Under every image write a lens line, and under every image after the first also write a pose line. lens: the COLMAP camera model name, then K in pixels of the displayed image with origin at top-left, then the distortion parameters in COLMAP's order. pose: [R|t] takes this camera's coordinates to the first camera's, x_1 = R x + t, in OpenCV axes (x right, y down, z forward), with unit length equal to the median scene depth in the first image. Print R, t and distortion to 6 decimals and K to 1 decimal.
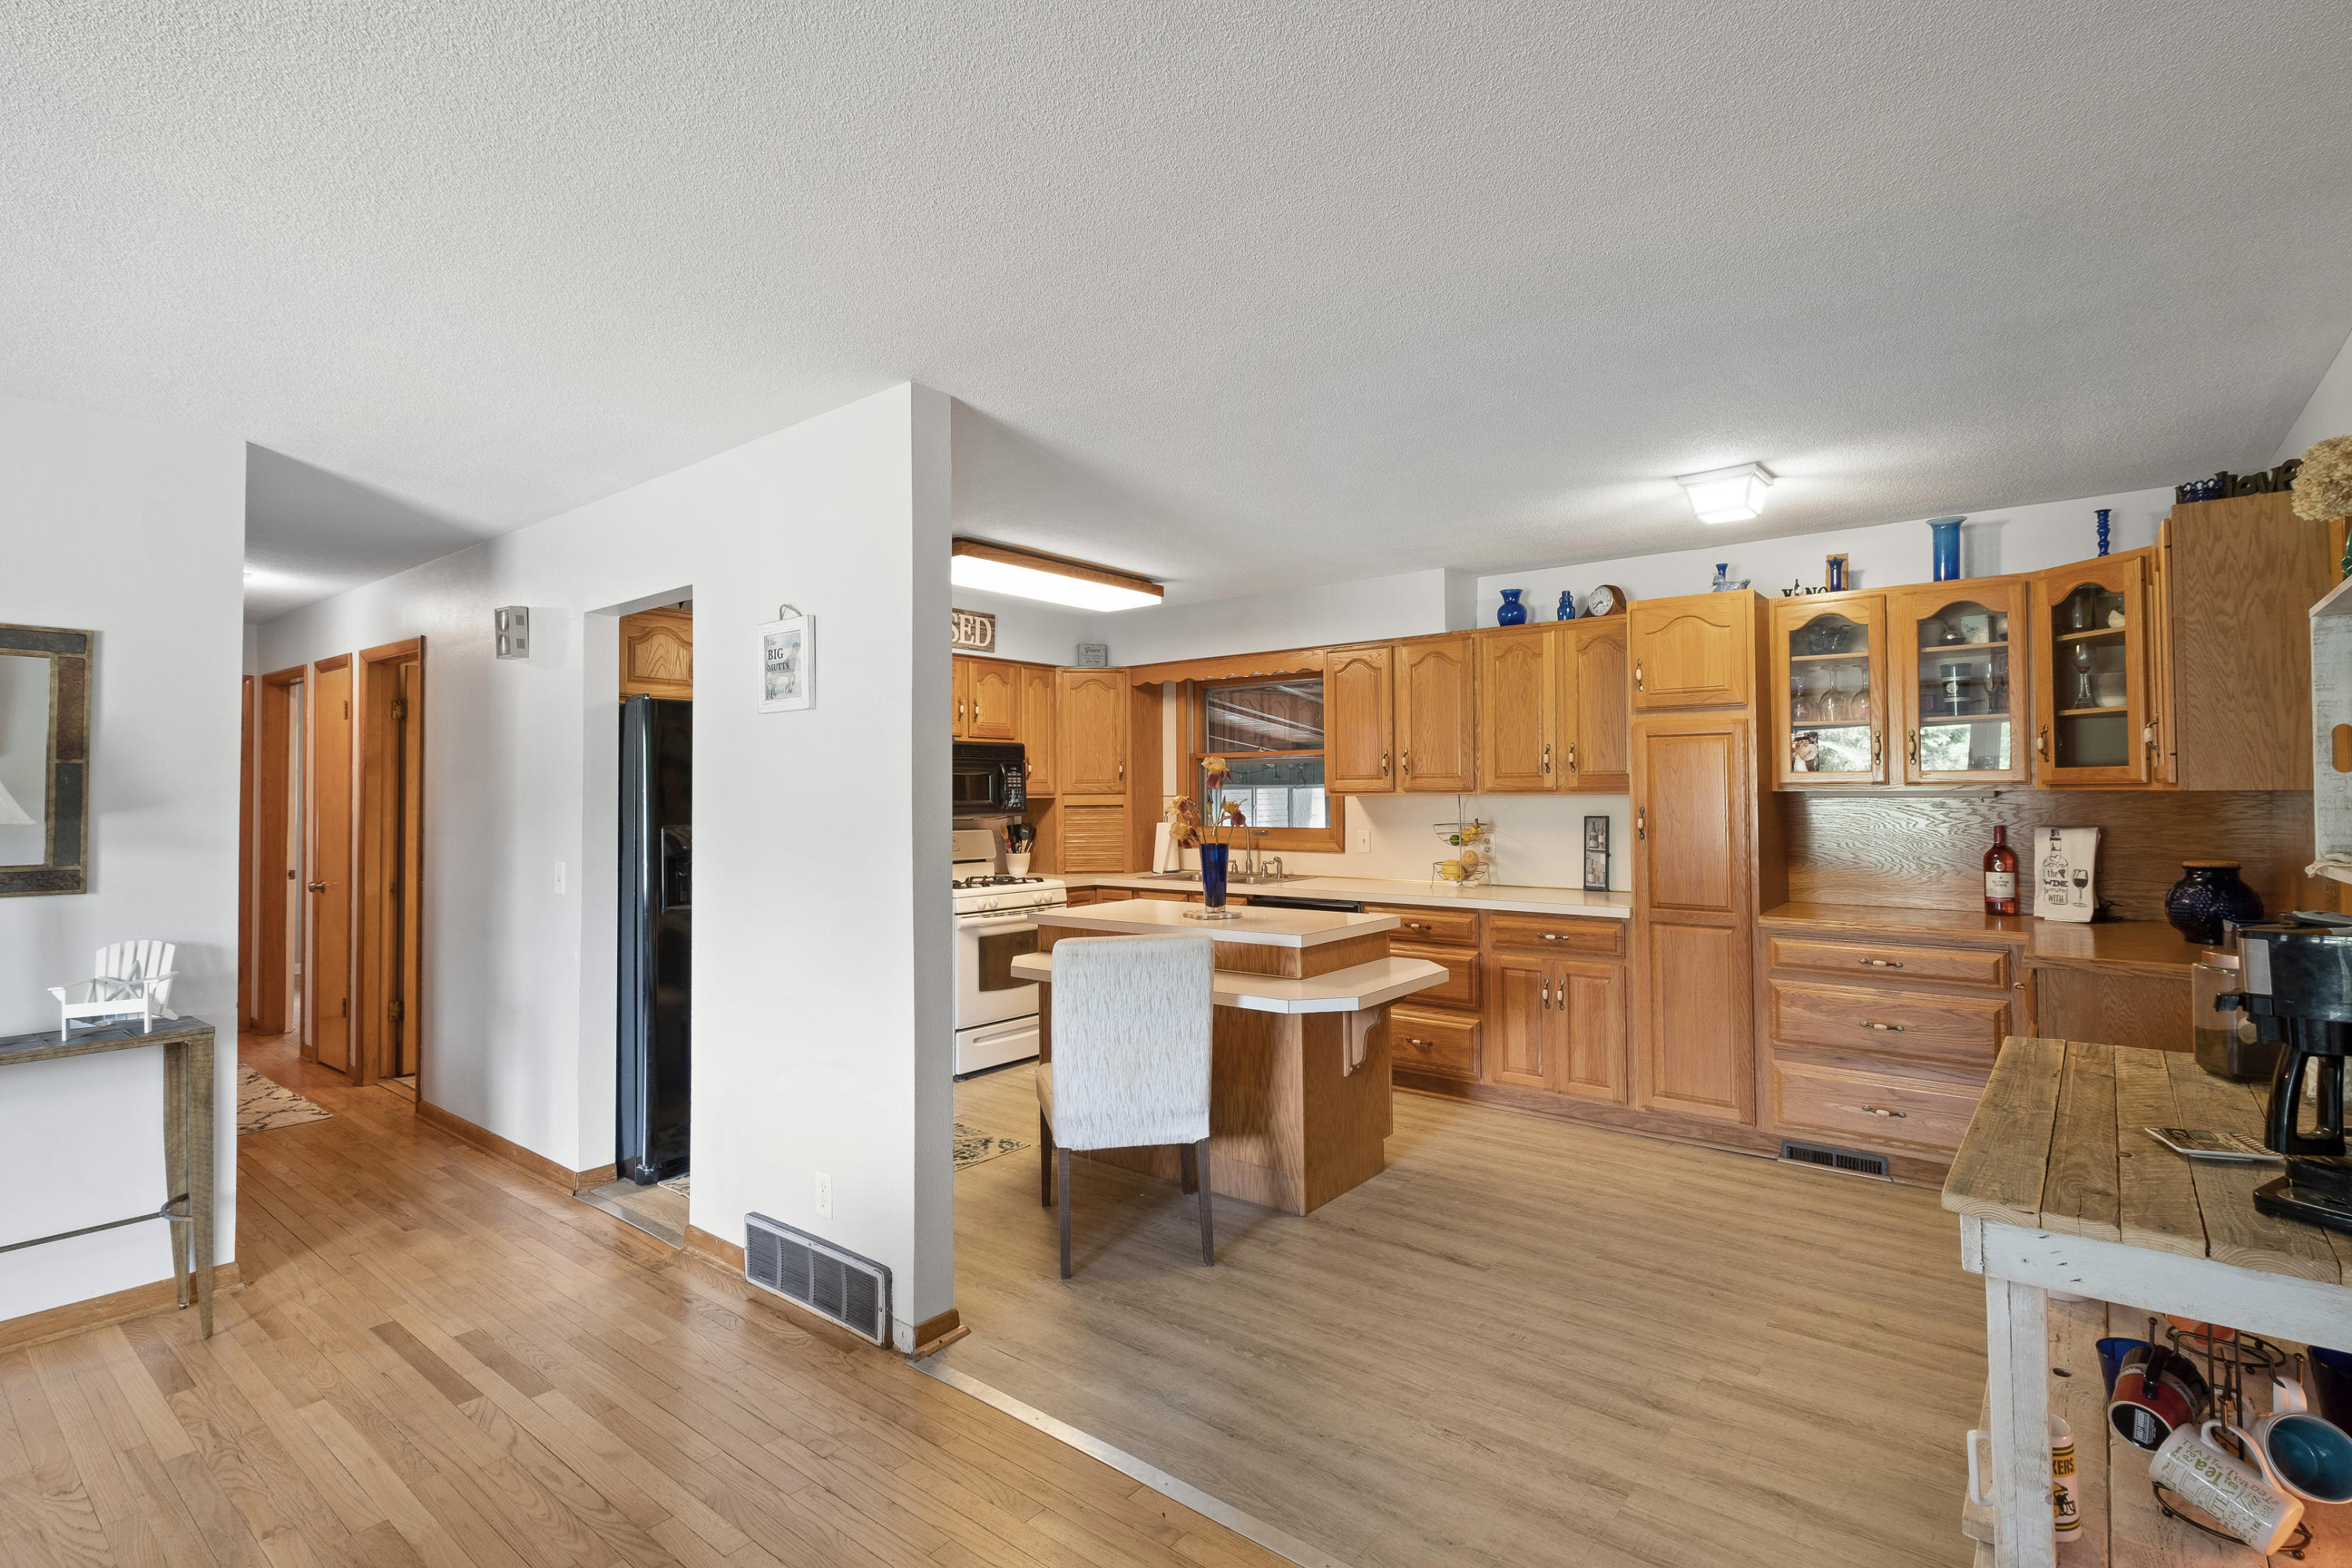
lens RADIAL K [[1102.3, 0, 1177.3], [0, 1102.3, 781.1], [0, 0, 1]] dist [0.007724, -0.002520]
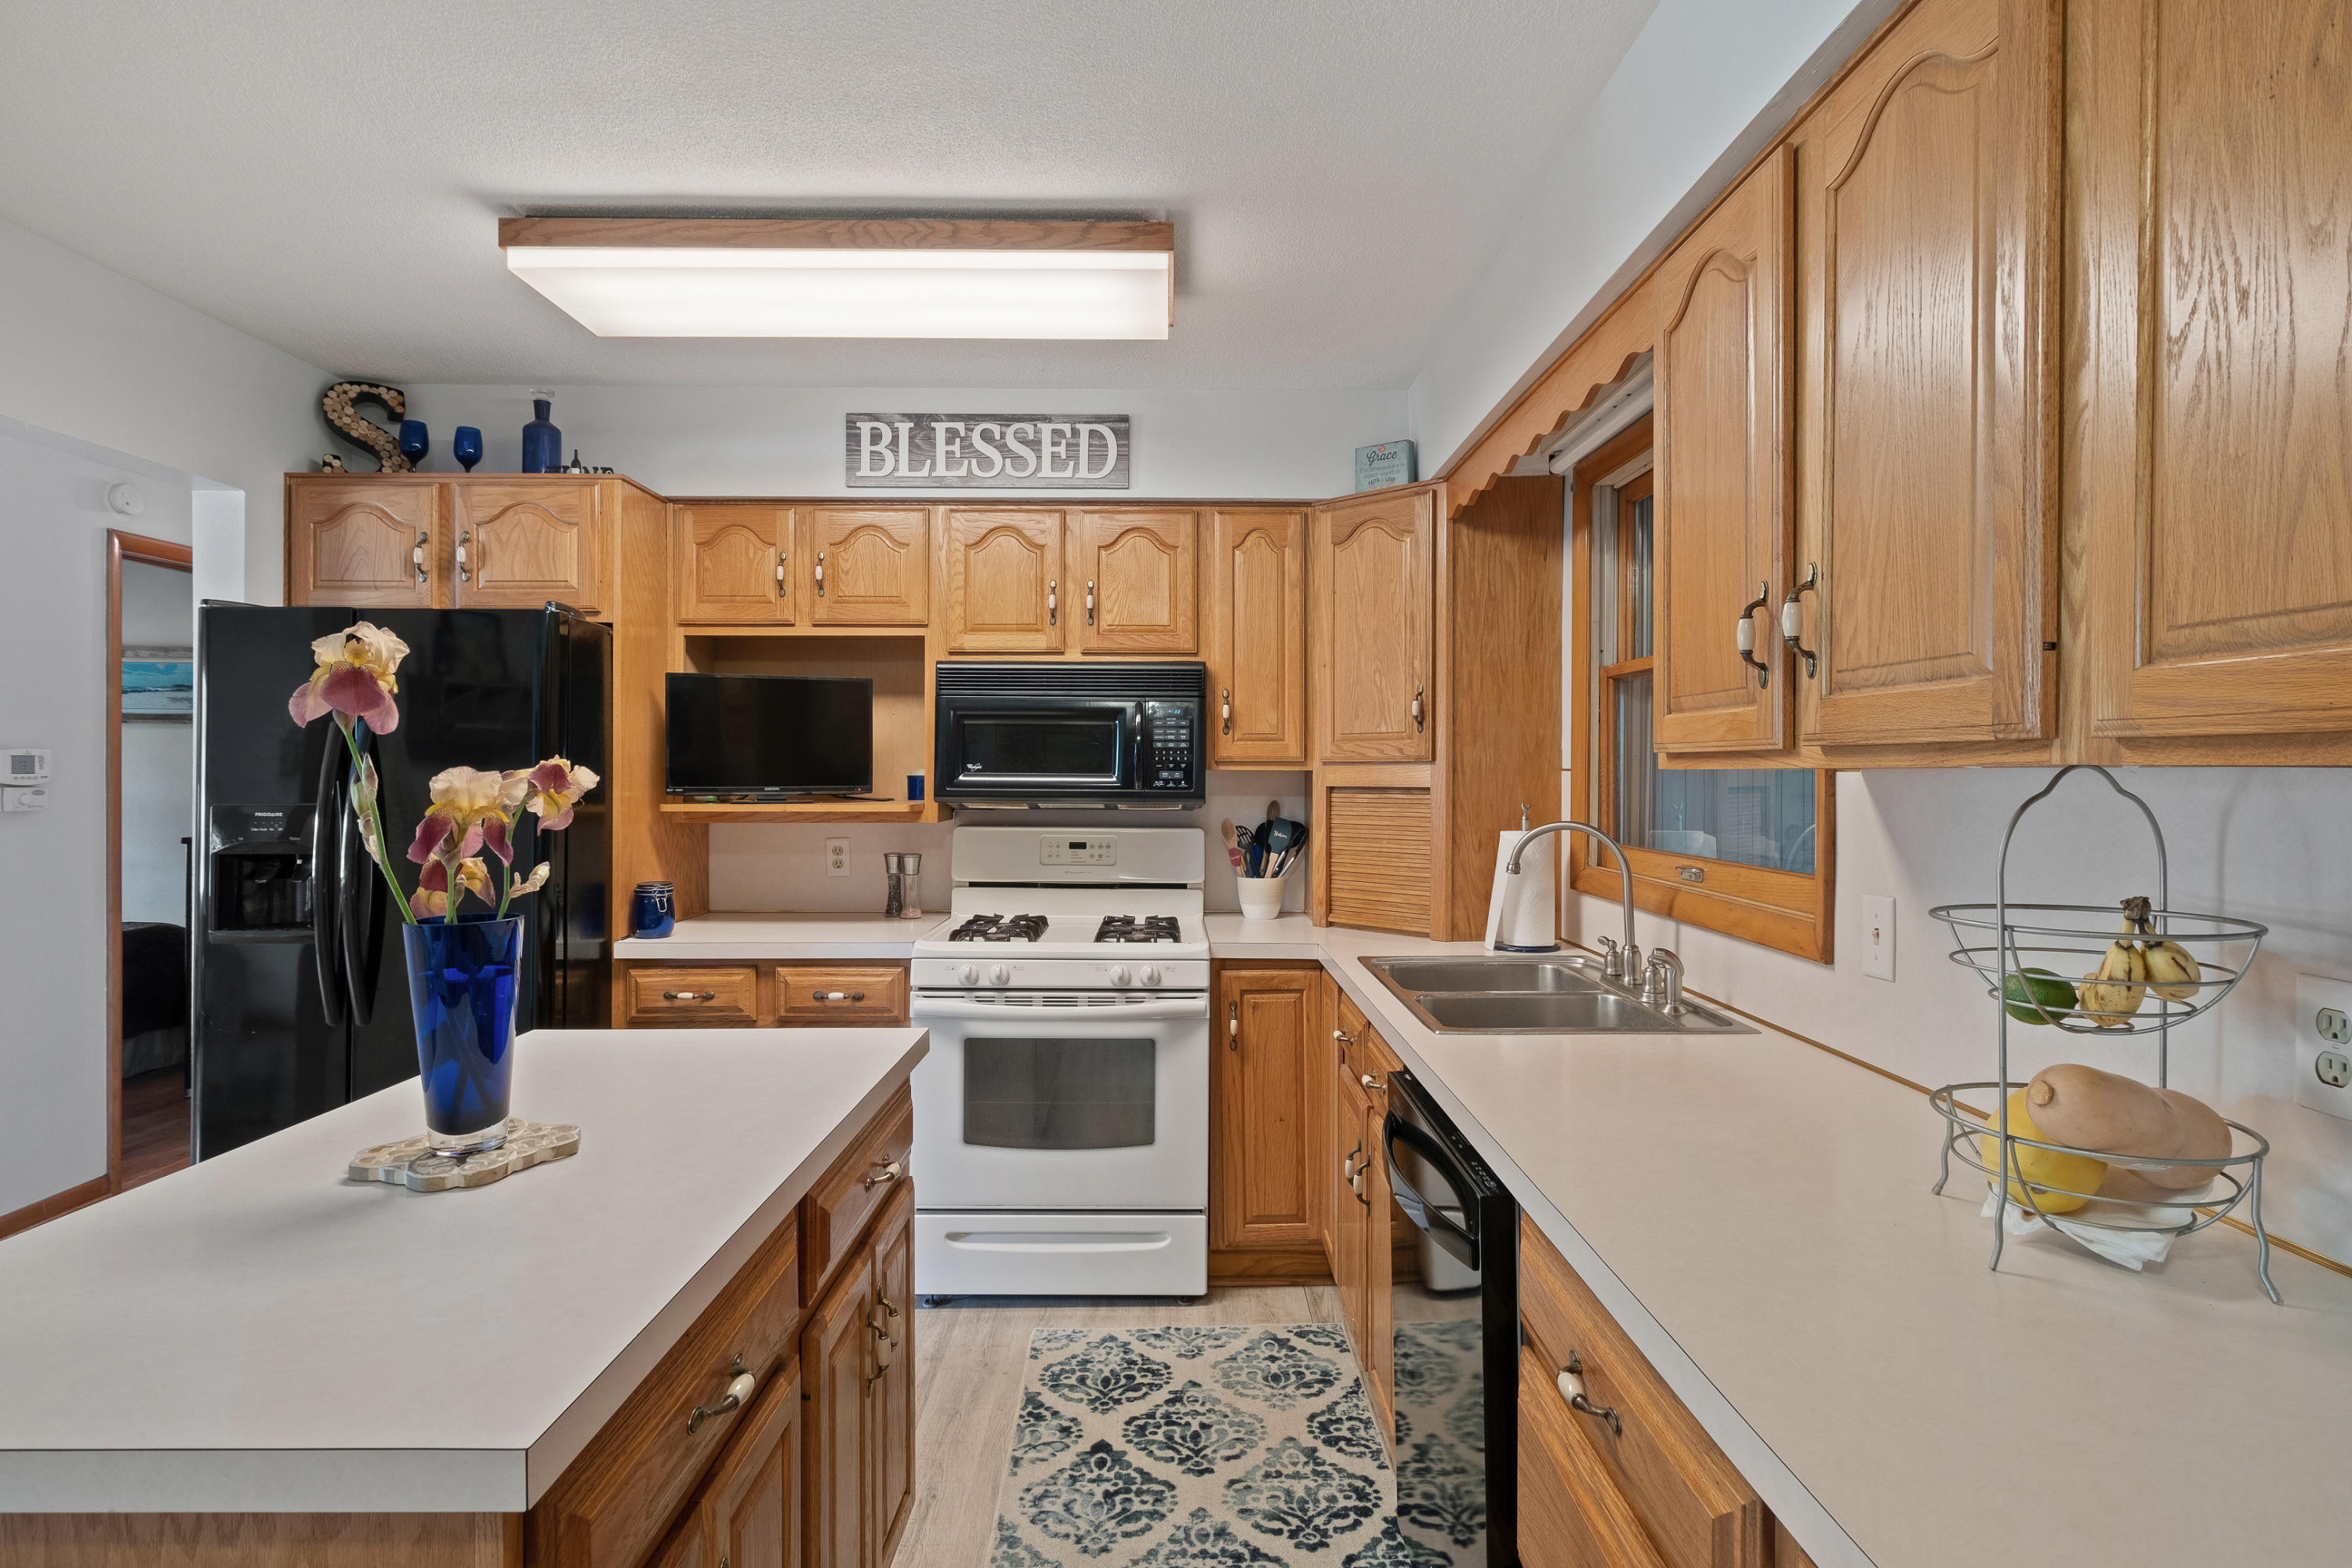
lens RADIAL K [[1190.5, 0, 1184.5], [0, 1190.5, 775.7], [0, 0, 1]] dist [0.003431, -0.000477]
pose [[0.640492, 0.011654, -0.767877, 0.426067], [0.003821, 0.999824, 0.018362, 0.012272], [0.767955, -0.014695, 0.640335, 1.001318]]
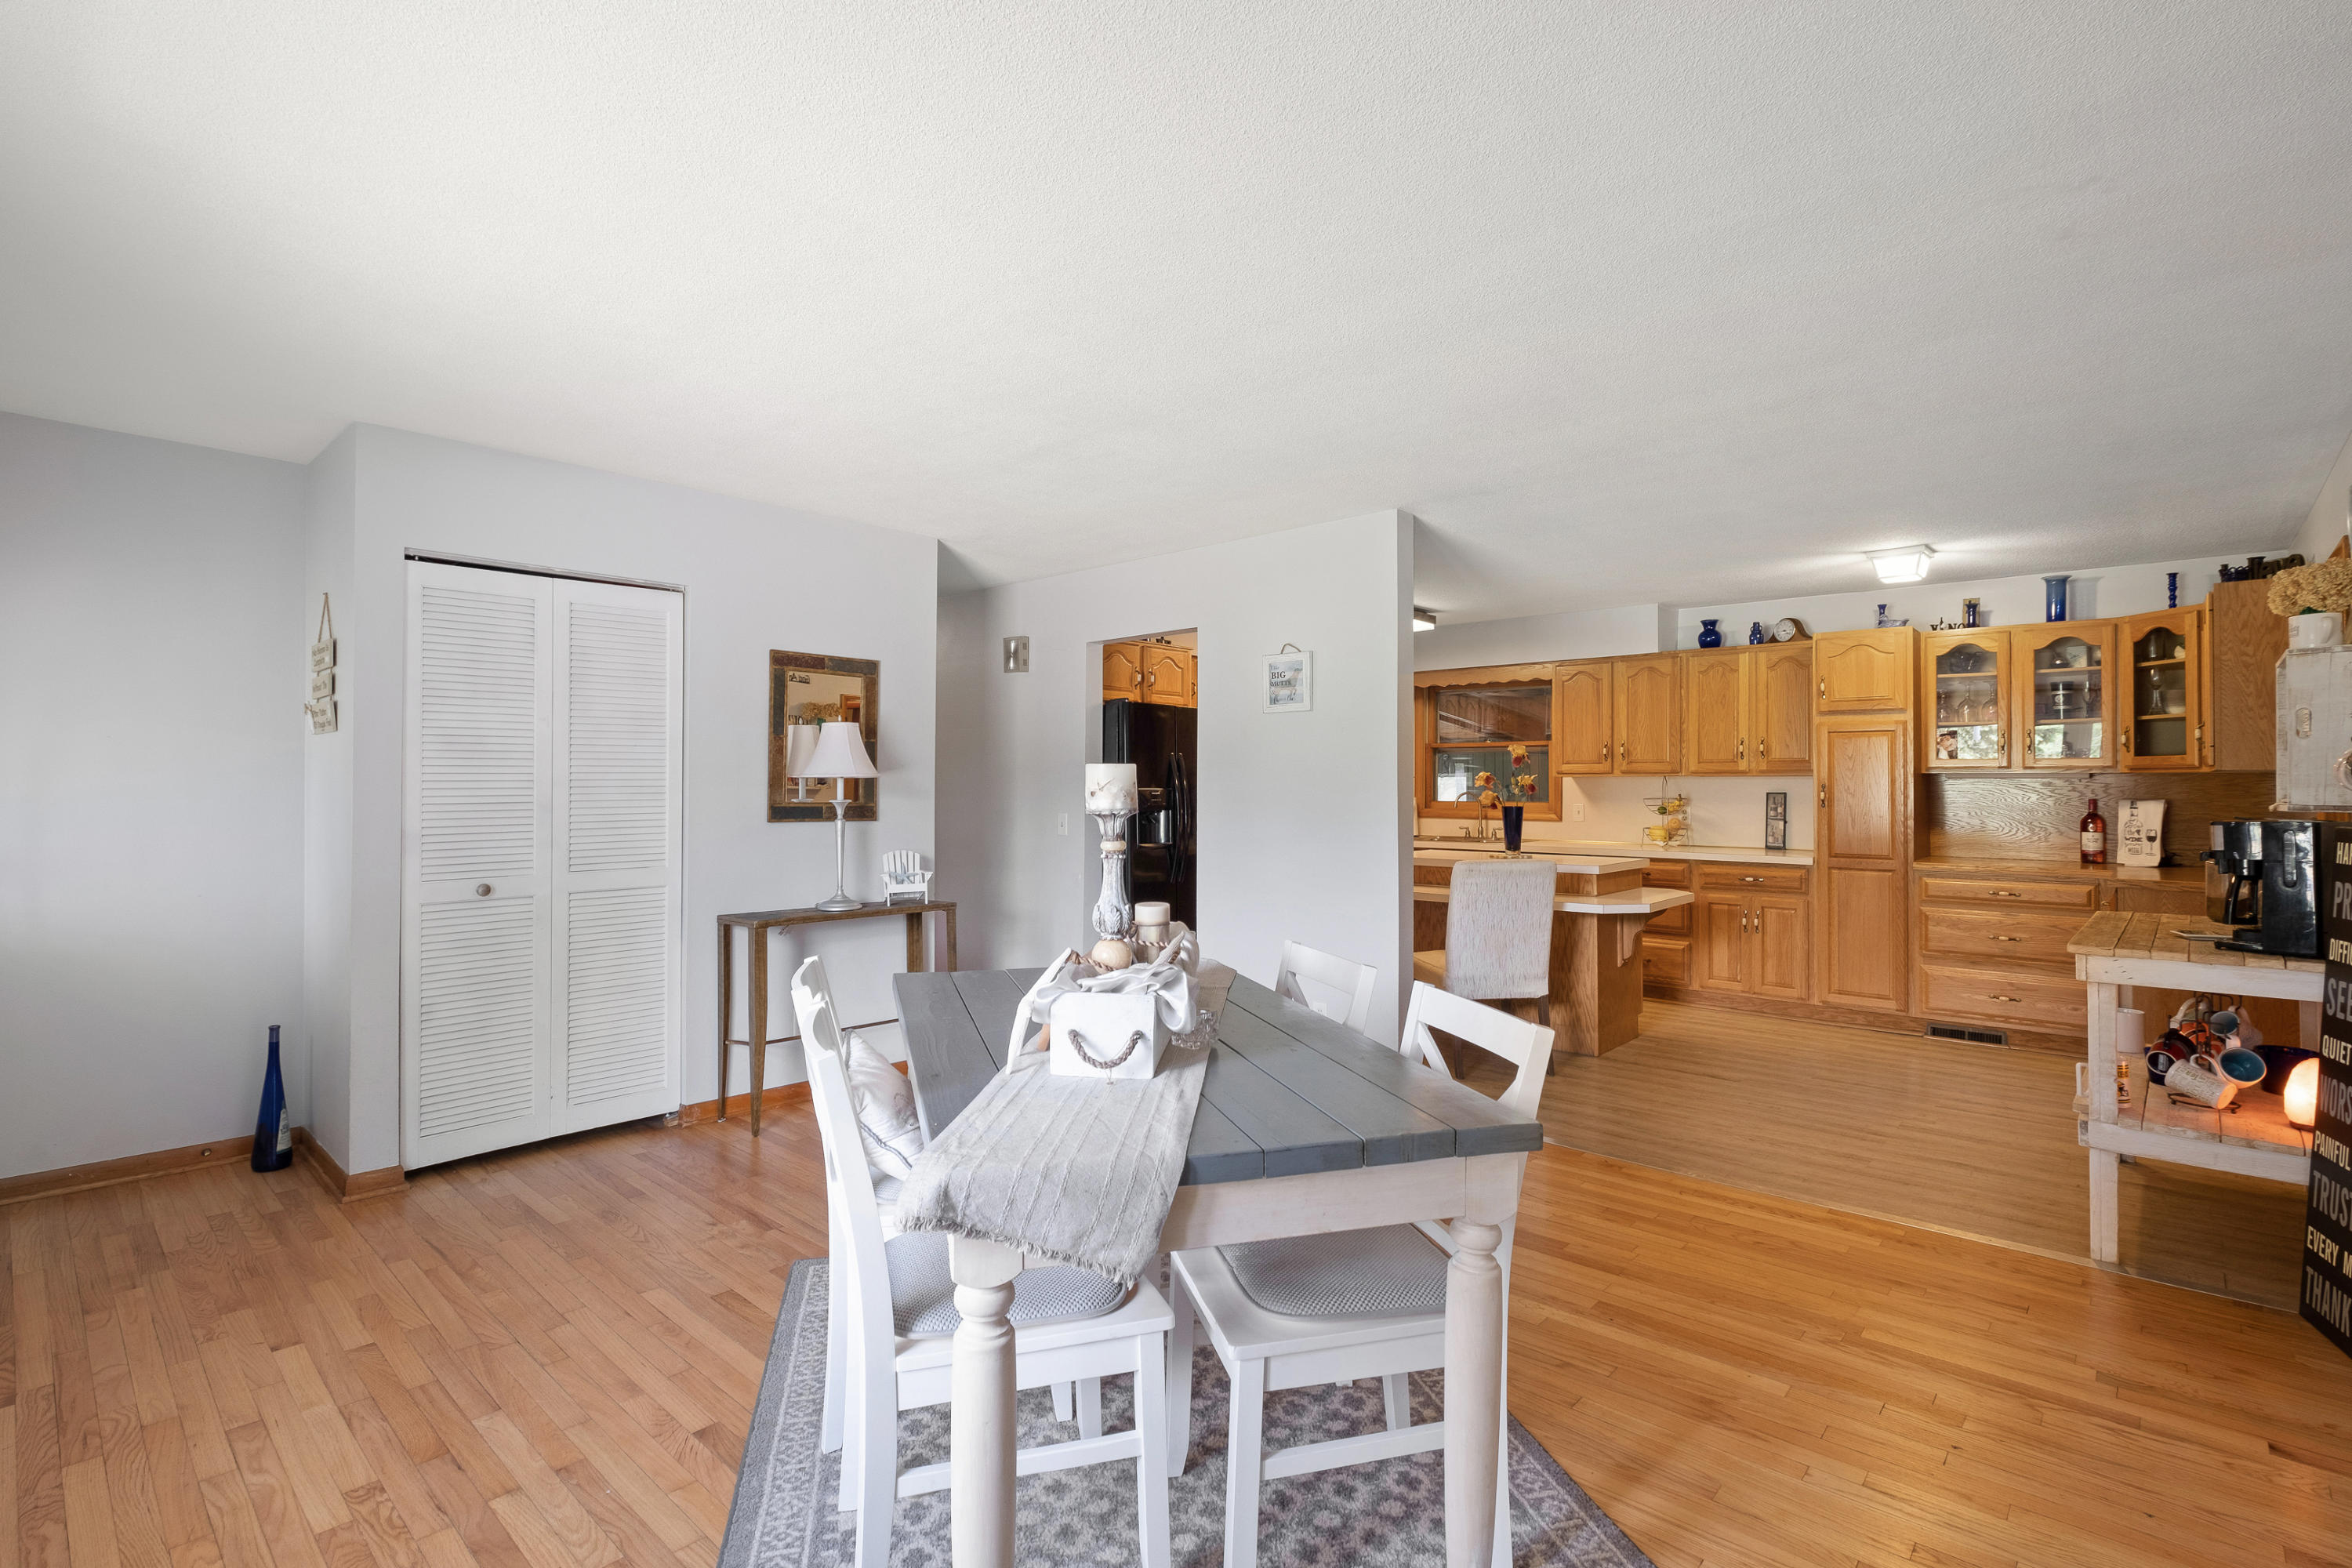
lens RADIAL K [[1093.9, 0, 1164.0], [0, 1093.9, 786.0], [0, 0, 1]] dist [-0.011443, -0.000454]
pose [[0.997808, 0.009713, -0.065452, -0.340037], [-0.009021, 0.999900, 0.010850, 0.020864], [0.065551, -0.010236, 0.997797, -0.446163]]
